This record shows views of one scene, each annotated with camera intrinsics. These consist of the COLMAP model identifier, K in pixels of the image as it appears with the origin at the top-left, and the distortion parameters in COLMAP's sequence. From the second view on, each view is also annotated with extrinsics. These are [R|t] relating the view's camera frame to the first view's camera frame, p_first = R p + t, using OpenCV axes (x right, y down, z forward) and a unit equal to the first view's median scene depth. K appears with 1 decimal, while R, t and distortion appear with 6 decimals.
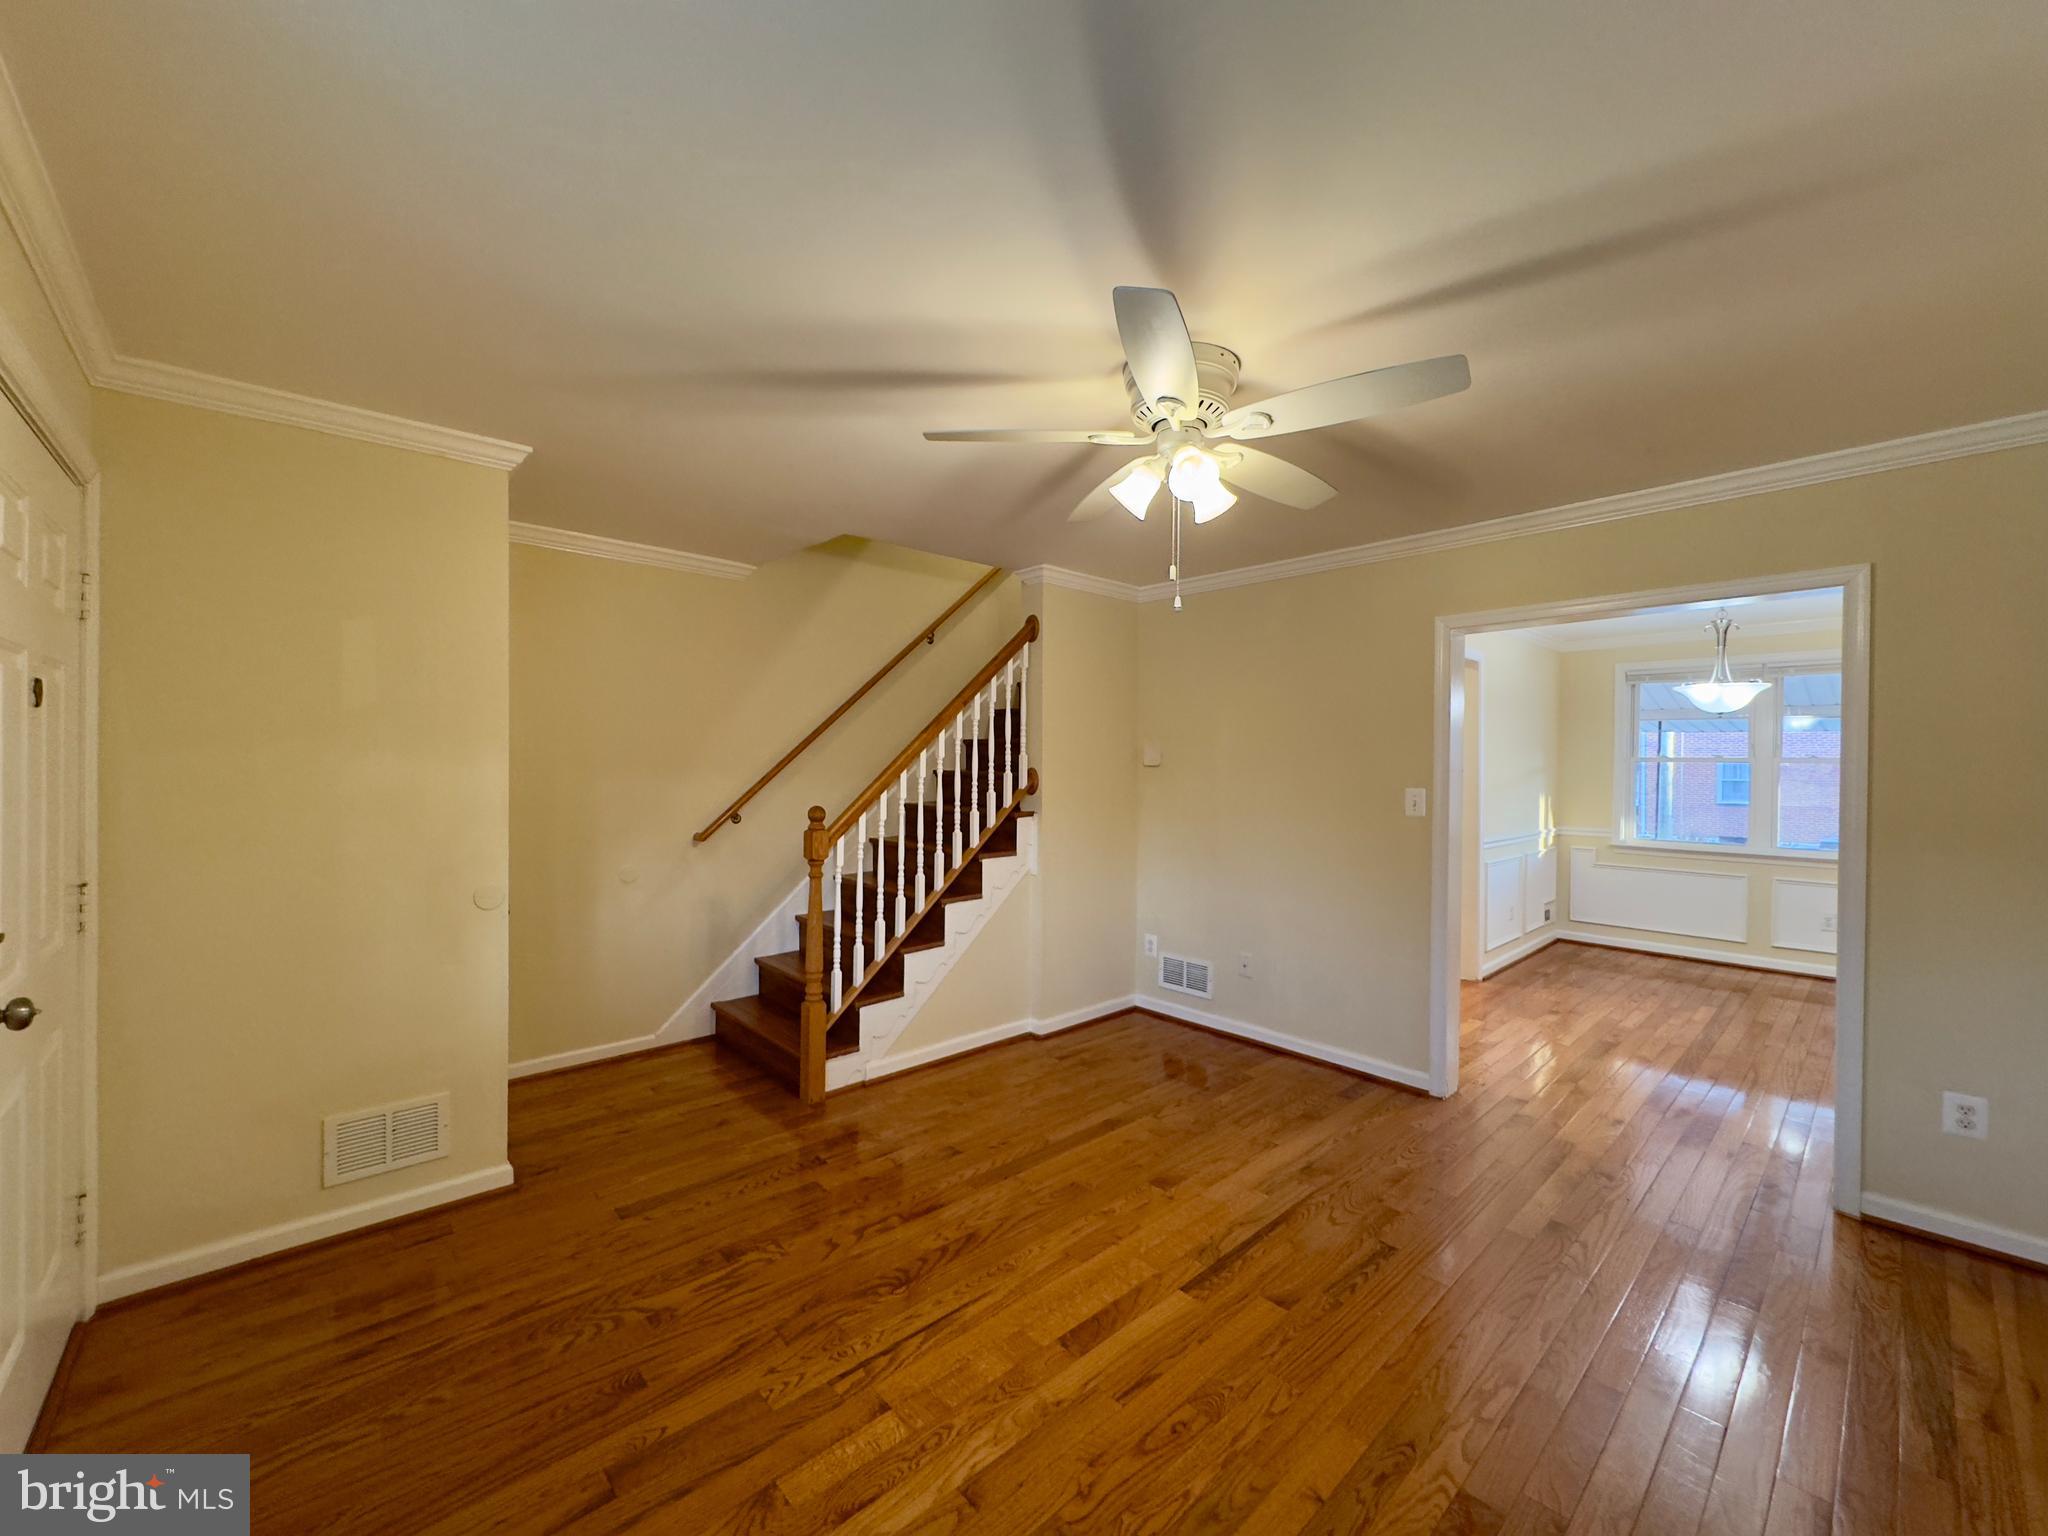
lens RADIAL K [[817.8, 0, 1024.0], [0, 817.8, 775.8], [0, 0, 1]] dist [0.000336, -0.000254]
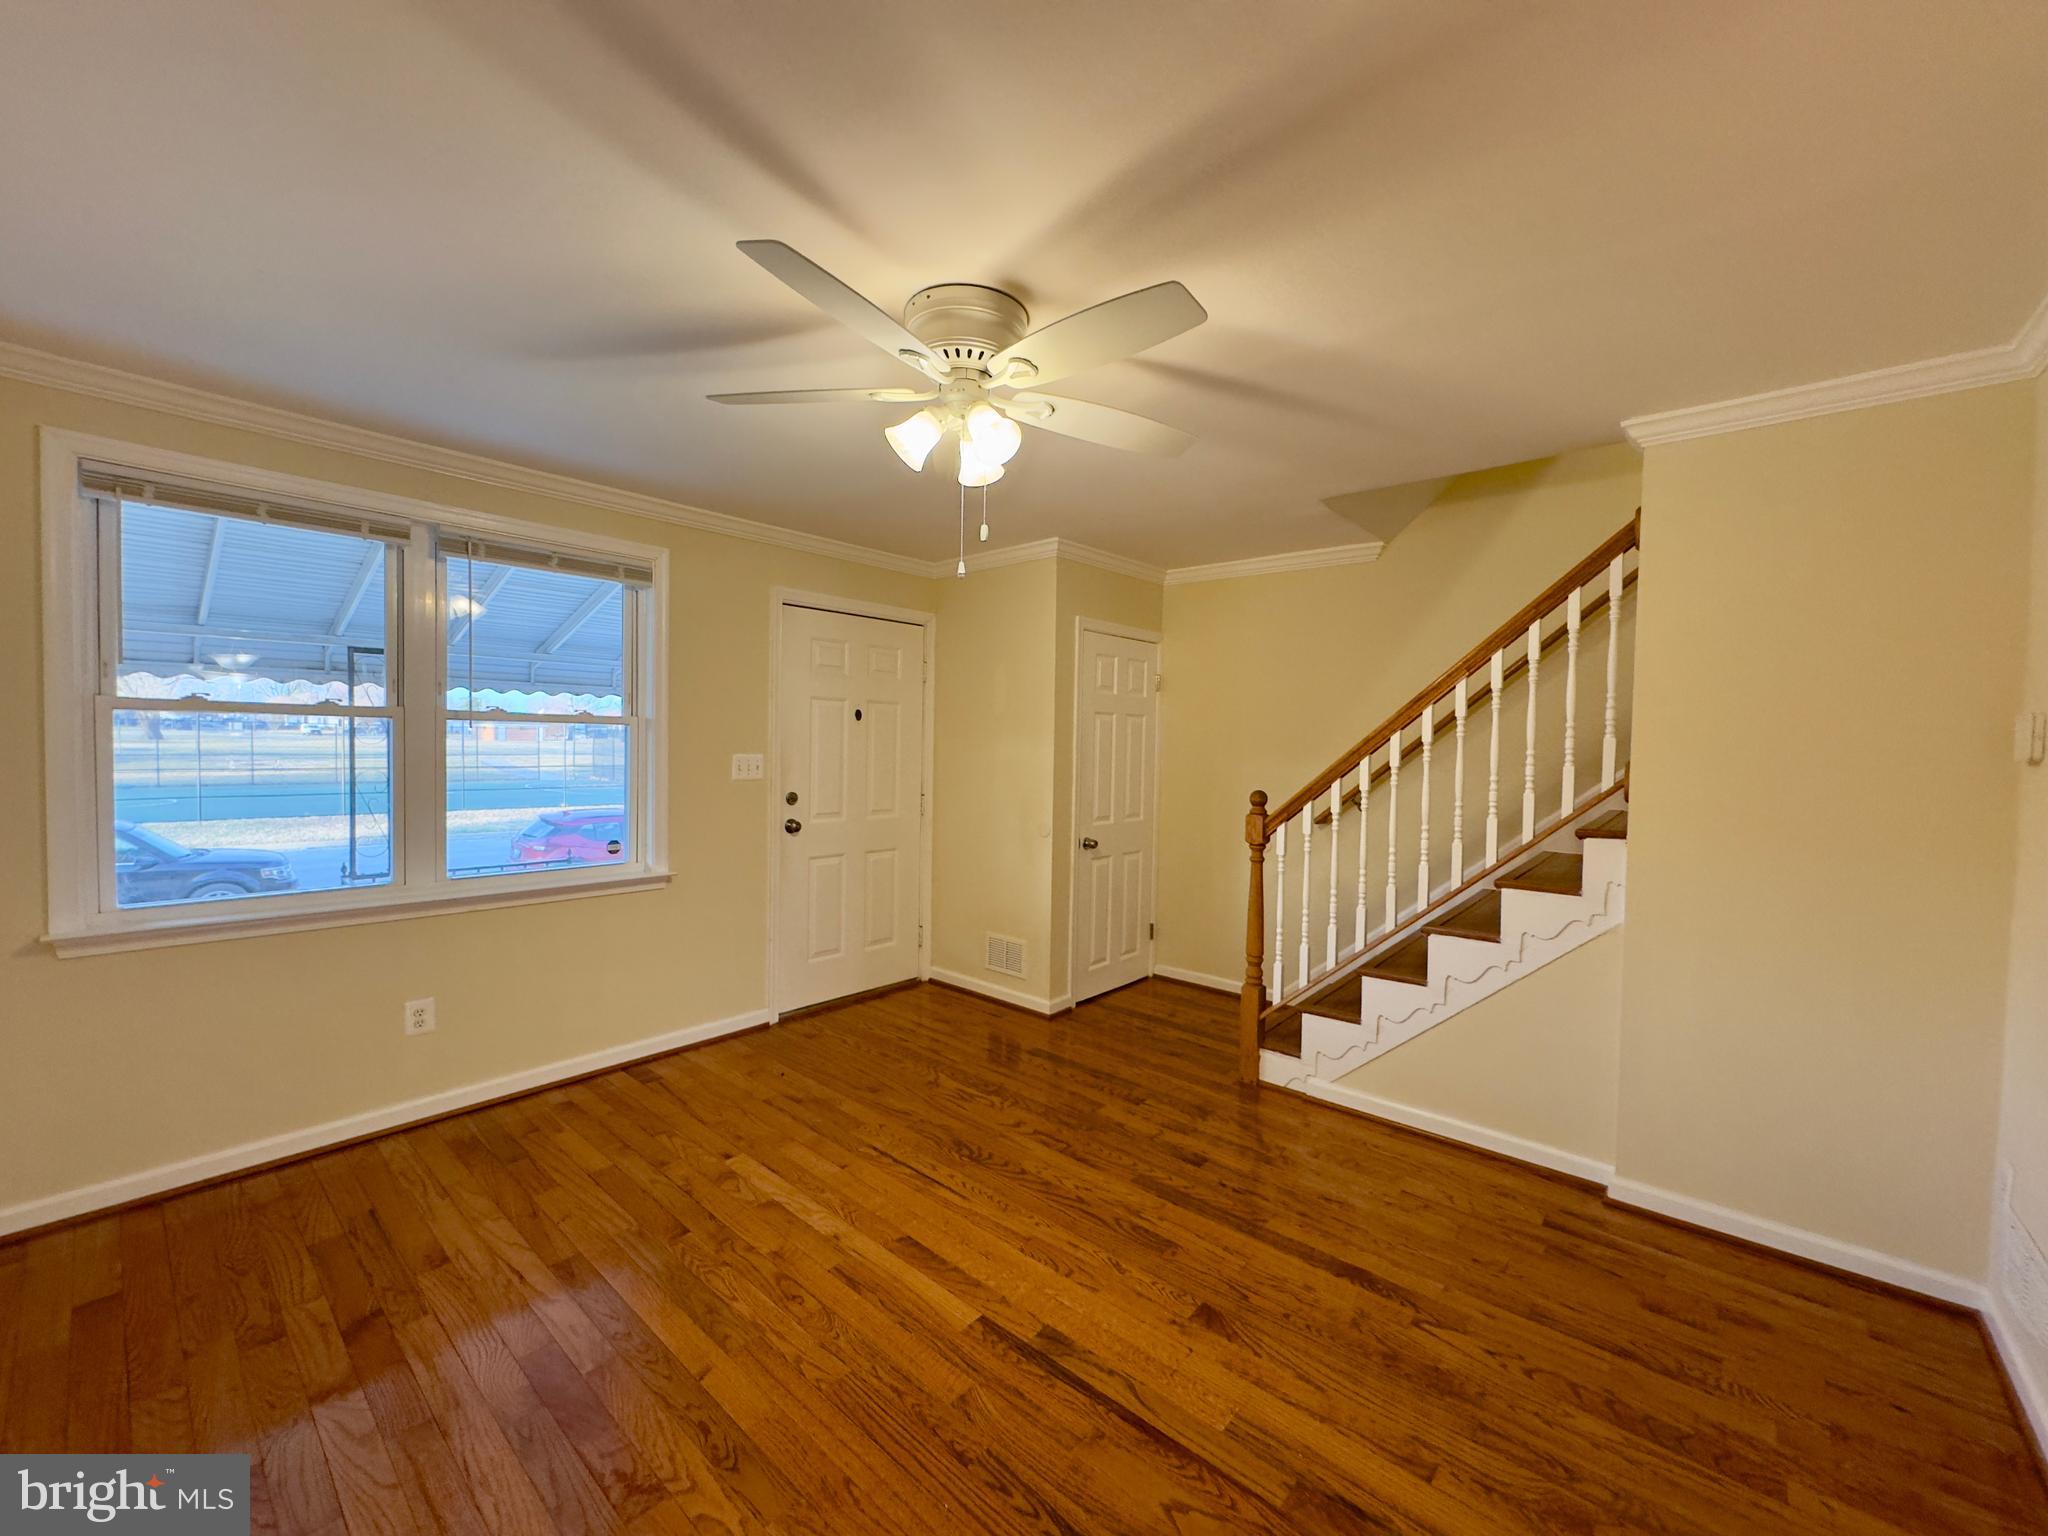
lens RADIAL K [[817.8, 0, 1024.0], [0, 817.8, 775.8], [0, 0, 1]] dist [0.000336, -0.000254]
pose [[0.098969, 0.035104, -0.994471, 1.005528], [-0.031303, 0.998993, 0.032148, -0.005790], [0.994598, 0.027949, 0.099968, 0.869977]]
